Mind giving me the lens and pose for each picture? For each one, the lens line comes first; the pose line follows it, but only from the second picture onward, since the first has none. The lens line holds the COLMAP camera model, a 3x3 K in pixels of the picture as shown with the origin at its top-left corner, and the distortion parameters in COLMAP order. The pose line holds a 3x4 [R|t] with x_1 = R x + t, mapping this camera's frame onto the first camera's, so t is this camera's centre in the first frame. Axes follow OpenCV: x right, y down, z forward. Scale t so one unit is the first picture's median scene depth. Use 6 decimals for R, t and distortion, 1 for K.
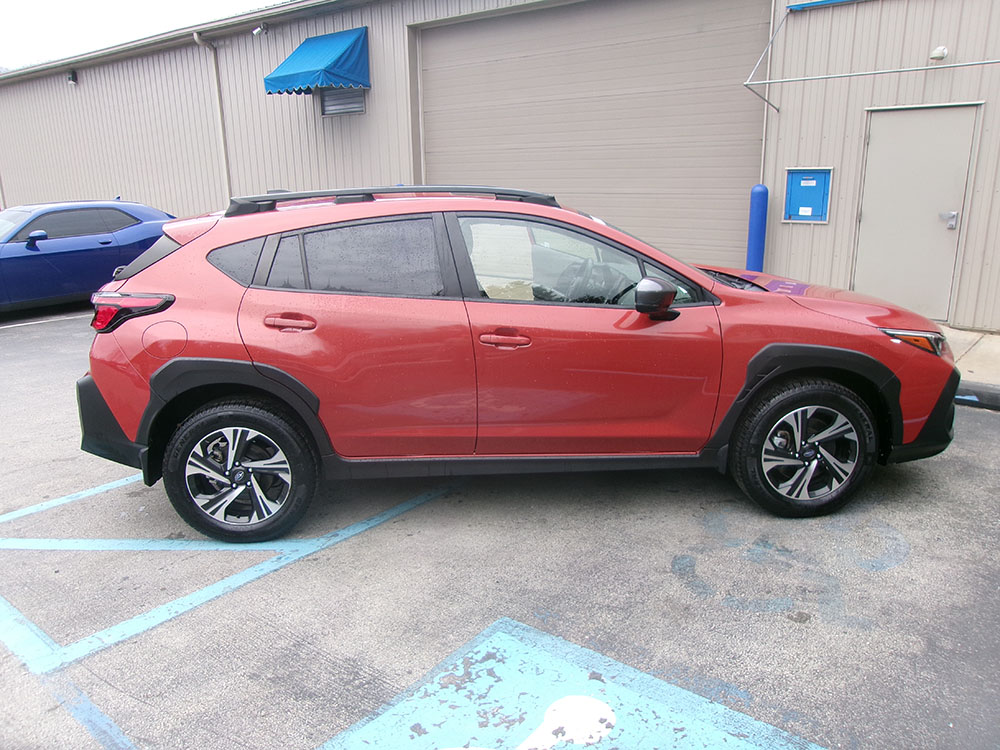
lens RADIAL K [[772.9, 0, 493.3], [0, 772.9, 376.1], [0, 0, 1]] dist [-0.025707, 0.045718]
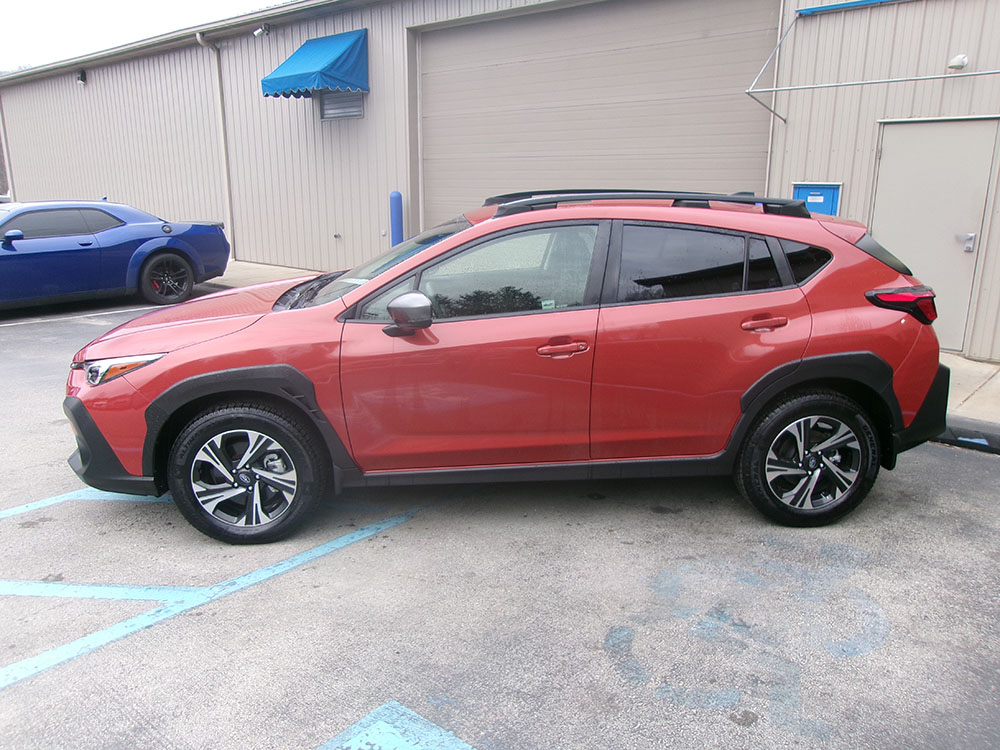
lens RADIAL K [[772.9, 0, 492.0], [0, 772.9, 377.1], [0, 0, 1]] dist [-0.025707, 0.045718]
pose [[0.999182, 0.029217, -0.027957, 0.055037], [-0.029527, 0.999506, -0.010722, -0.014371], [0.027630, 0.011539, 0.999552, 0.063449]]
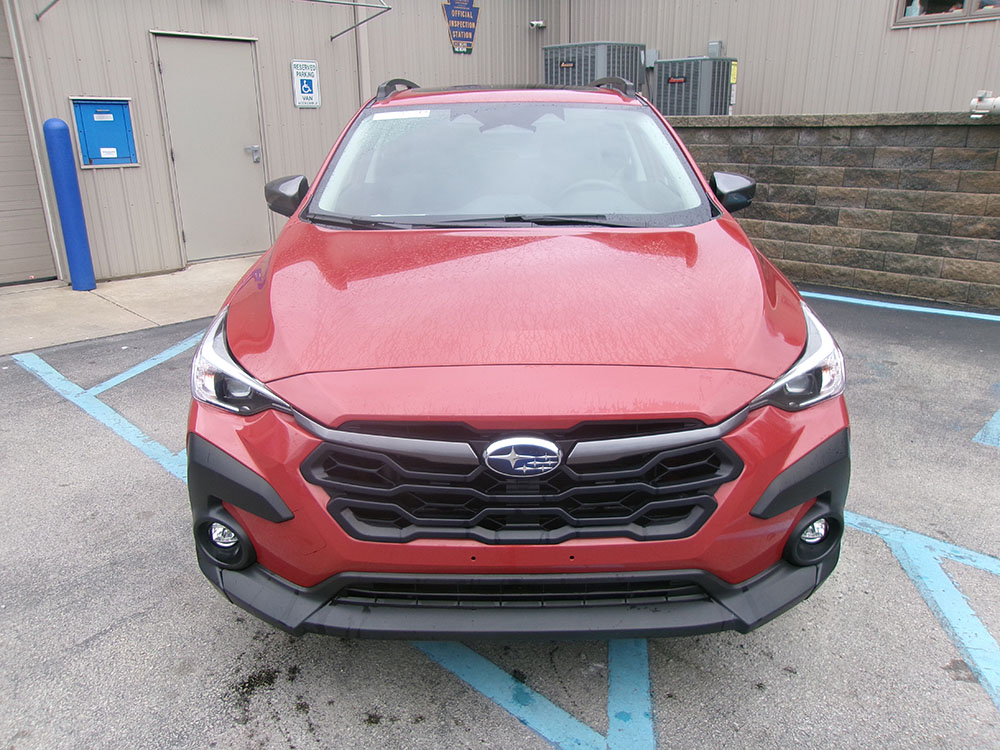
lens RADIAL K [[772.9, 0, 499.8], [0, 772.9, 372.0], [0, 0, 1]] dist [-0.025707, 0.045718]
pose [[0.094472, -0.290191, 0.952294, -0.452999], [0.268890, 0.928457, 0.256252, -0.108630], [-0.958526, 0.231854, 0.165743, 0.590727]]
